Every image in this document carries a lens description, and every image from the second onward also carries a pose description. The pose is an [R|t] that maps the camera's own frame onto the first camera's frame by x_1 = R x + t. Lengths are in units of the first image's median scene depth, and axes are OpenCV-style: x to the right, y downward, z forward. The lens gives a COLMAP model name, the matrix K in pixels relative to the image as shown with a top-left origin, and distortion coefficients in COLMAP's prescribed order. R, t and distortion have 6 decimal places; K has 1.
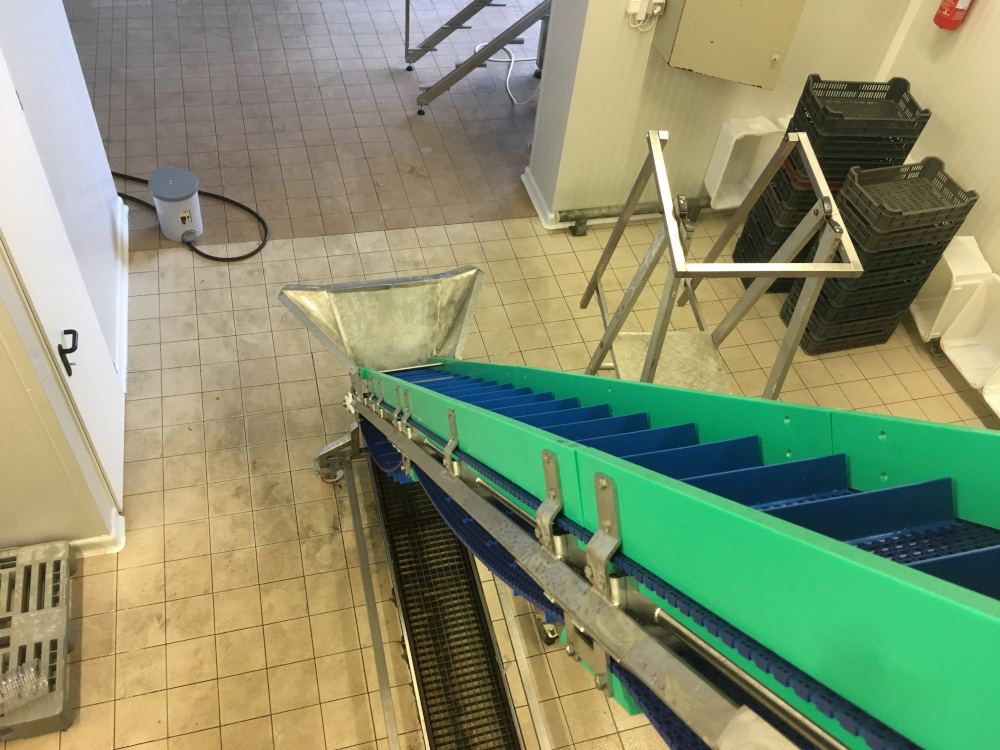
lens RADIAL K [[846.8, 0, 498.7], [0, 846.8, 375.6], [0, 0, 1]] dist [0.064253, -0.083739]
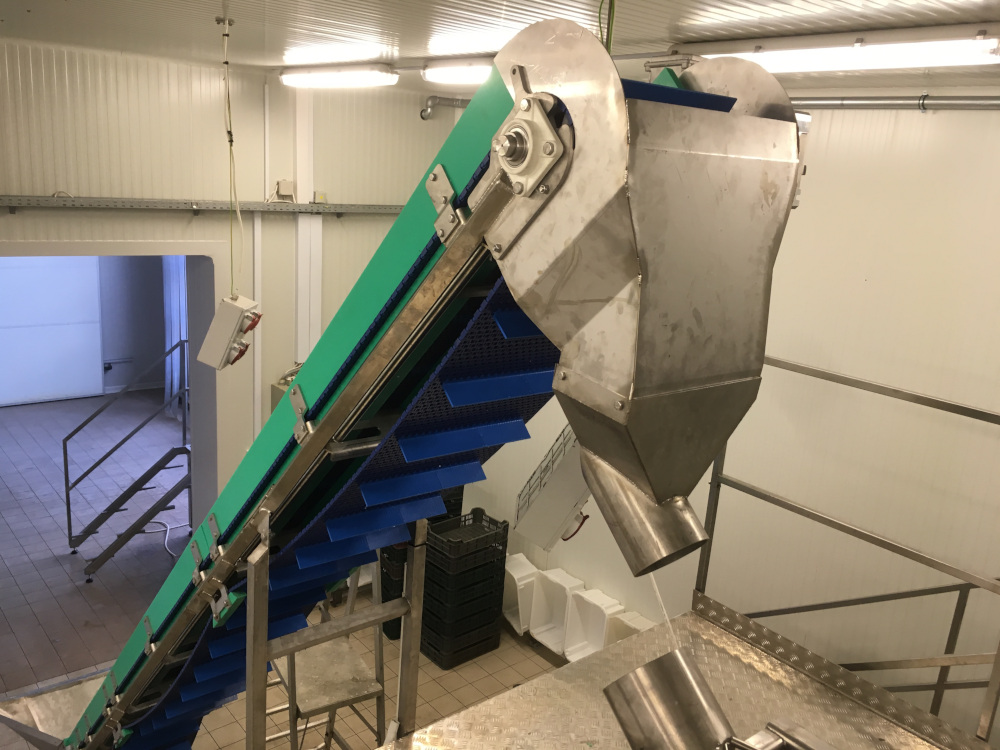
lens RADIAL K [[846.8, 0, 500.9], [0, 846.8, 375.8], [0, 0, 1]] dist [0.064253, -0.083739]
pose [[0.907414, -0.137123, 0.397237, -0.007993], [0.327627, 0.822809, -0.464377, 0.196722], [-0.263174, 0.551528, 0.791554, -0.236929]]
